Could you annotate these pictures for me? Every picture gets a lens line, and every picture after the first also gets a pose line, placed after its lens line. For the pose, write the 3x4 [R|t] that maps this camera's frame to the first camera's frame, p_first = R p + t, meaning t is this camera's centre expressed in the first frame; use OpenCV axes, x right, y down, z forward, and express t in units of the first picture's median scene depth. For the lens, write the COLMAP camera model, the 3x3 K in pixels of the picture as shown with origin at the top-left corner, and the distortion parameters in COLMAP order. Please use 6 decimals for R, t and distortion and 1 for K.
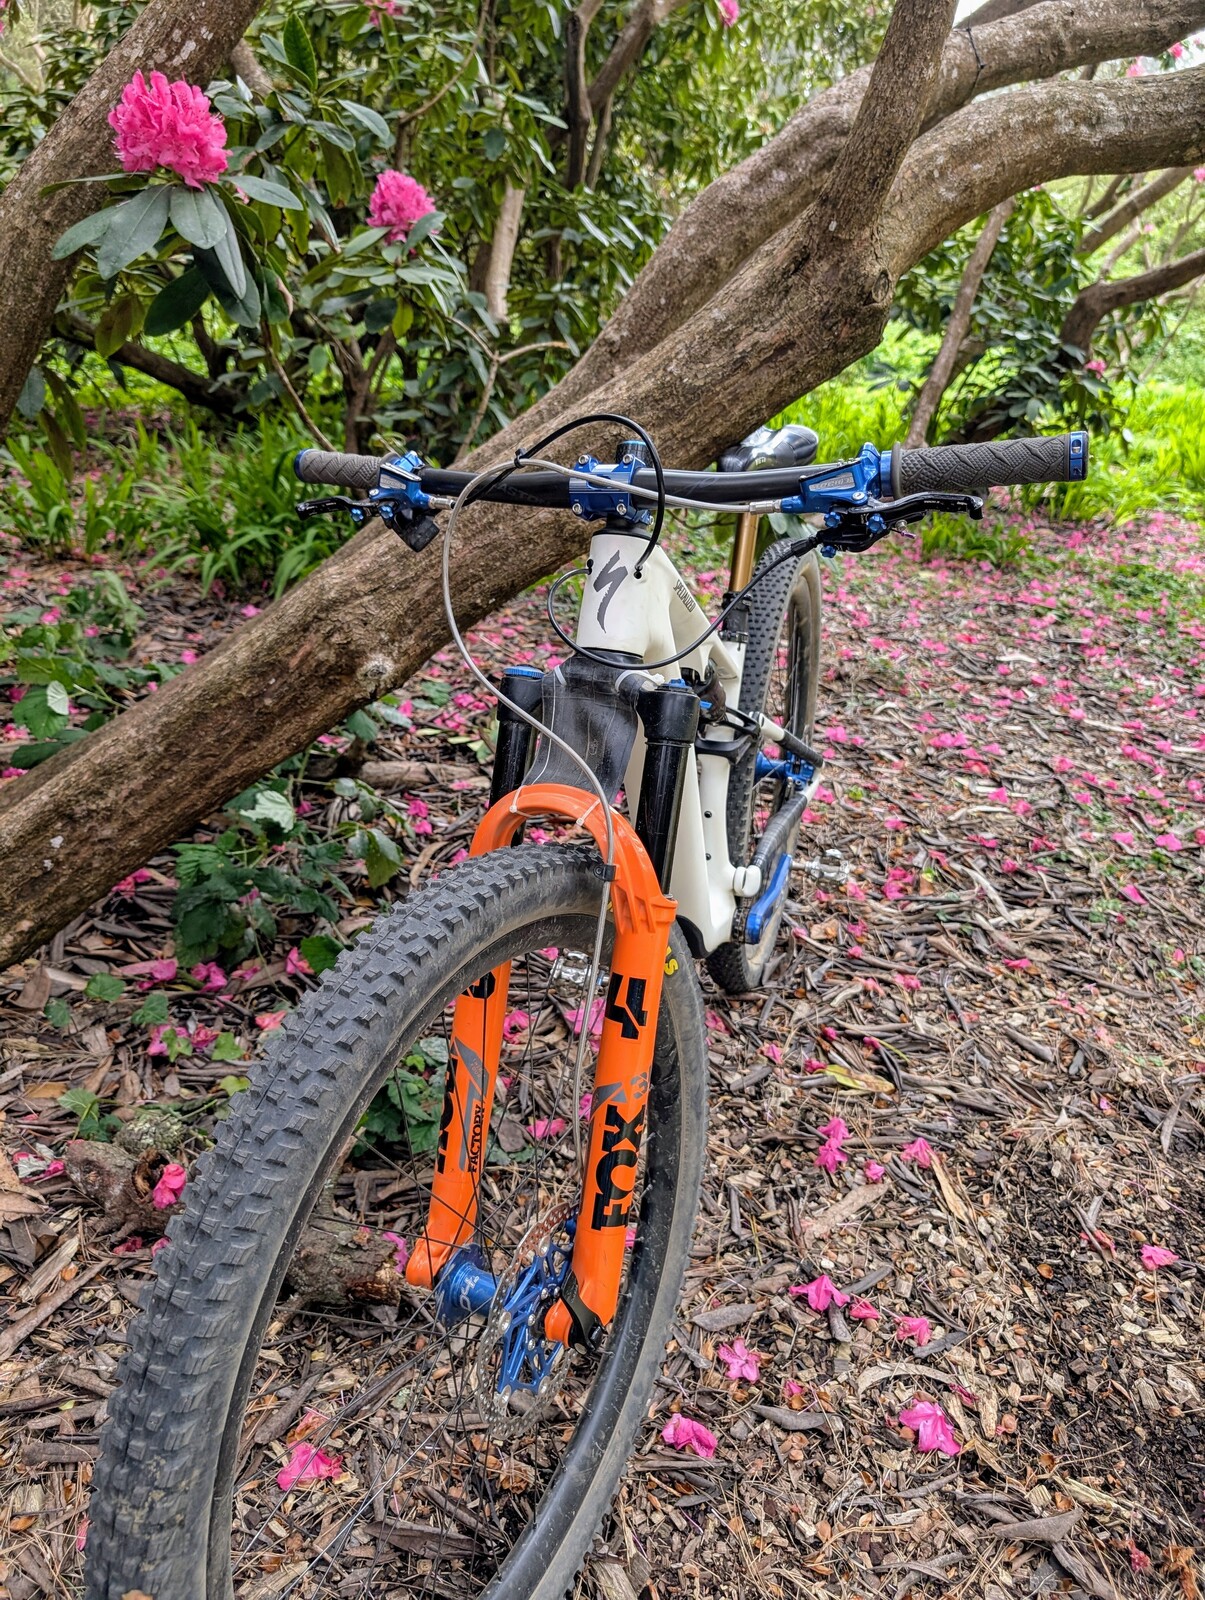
lens RADIAL K [[1069.1, 0, 599.2], [0, 1069.1, 790.8], [0, 0, 1]] dist [0.003443, 0.000069]
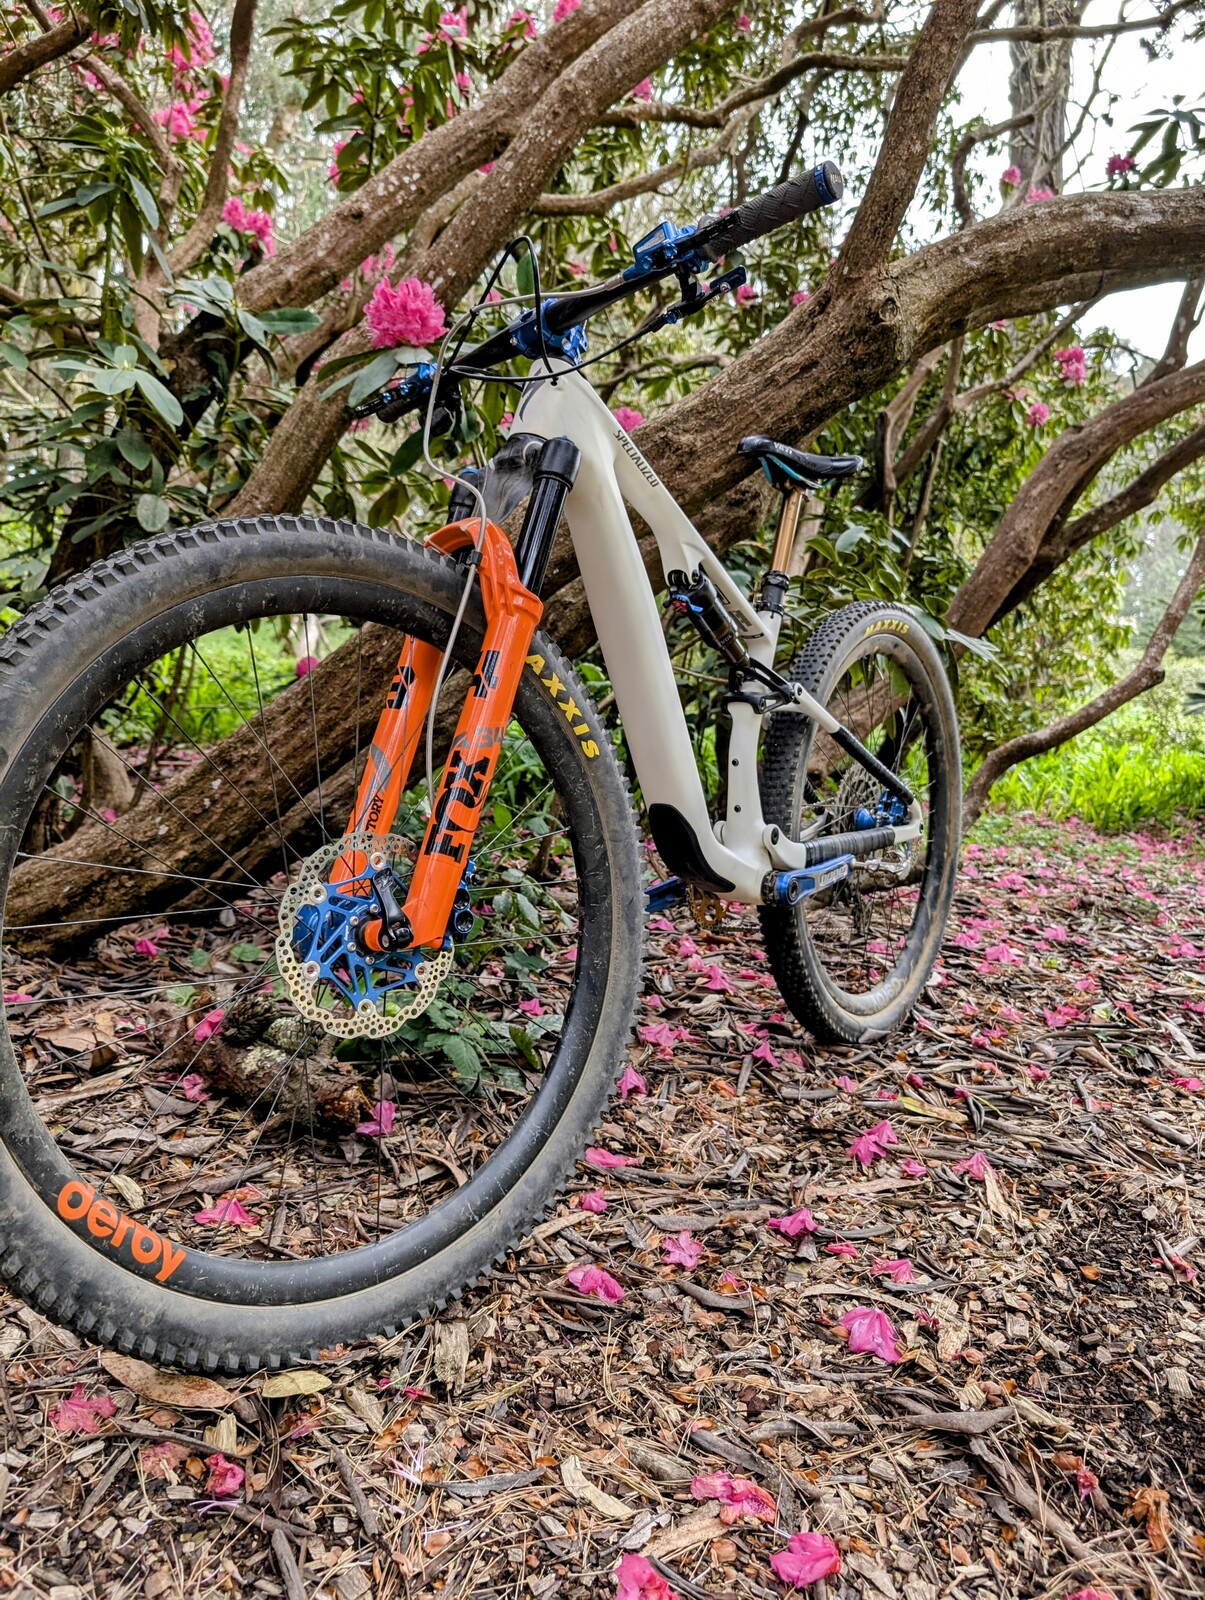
lens RADIAL K [[1050.2, 0, 605.2], [0, 1050.2, 771.9], [0, 0, 1]] dist [0.016596, 0.002181]
pose [[0.958483, 0.021062, -0.284372, 0.218610], [-0.110399, 0.946903, -0.301971, 0.289116], [0.262912, 0.320829, 0.909915, 0.010215]]
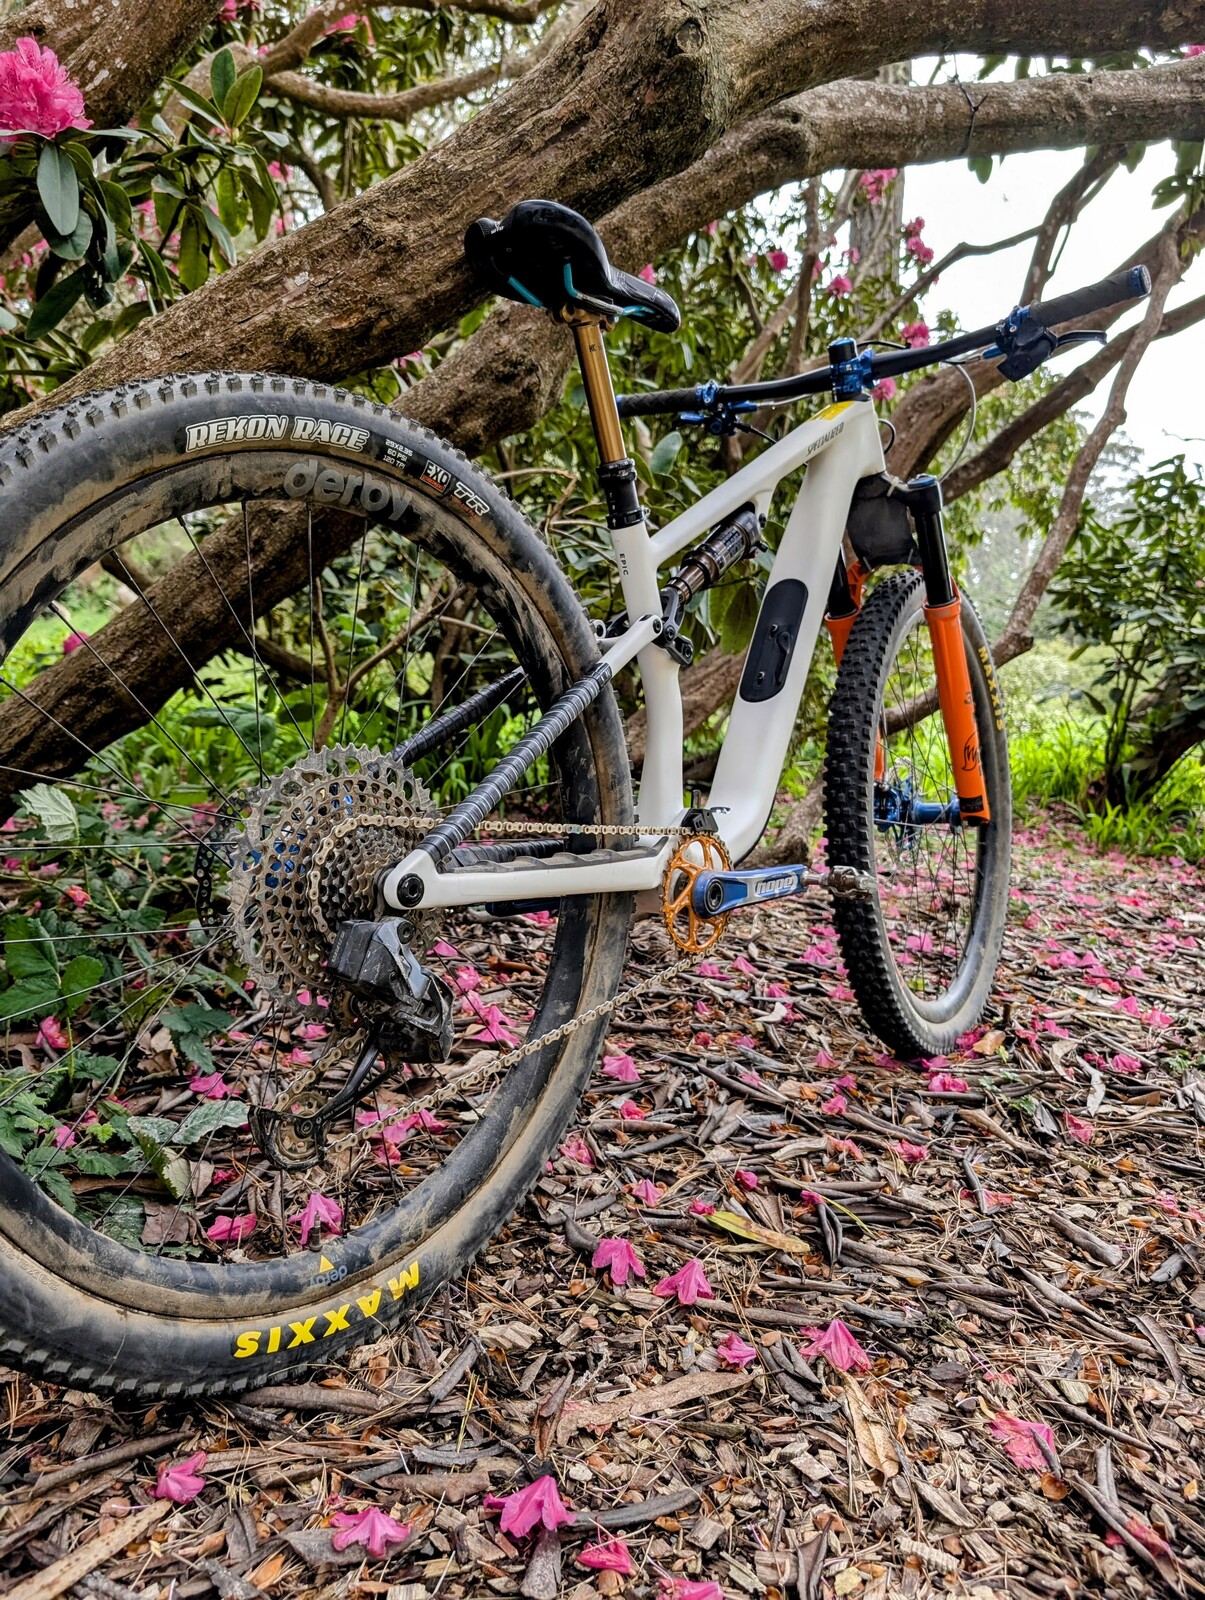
lens RADIAL K [[1137.5, 0, 565.3], [0, 1137.5, 758.0], [0, 0, 1]] dist [0.030983, -0.007549]
pose [[0.984560, 0.010547, -0.174731, 0.233385], [-0.066585, 0.945715, -0.318103, 0.219998], [0.161891, 0.324826, 0.931815, 0.262673]]
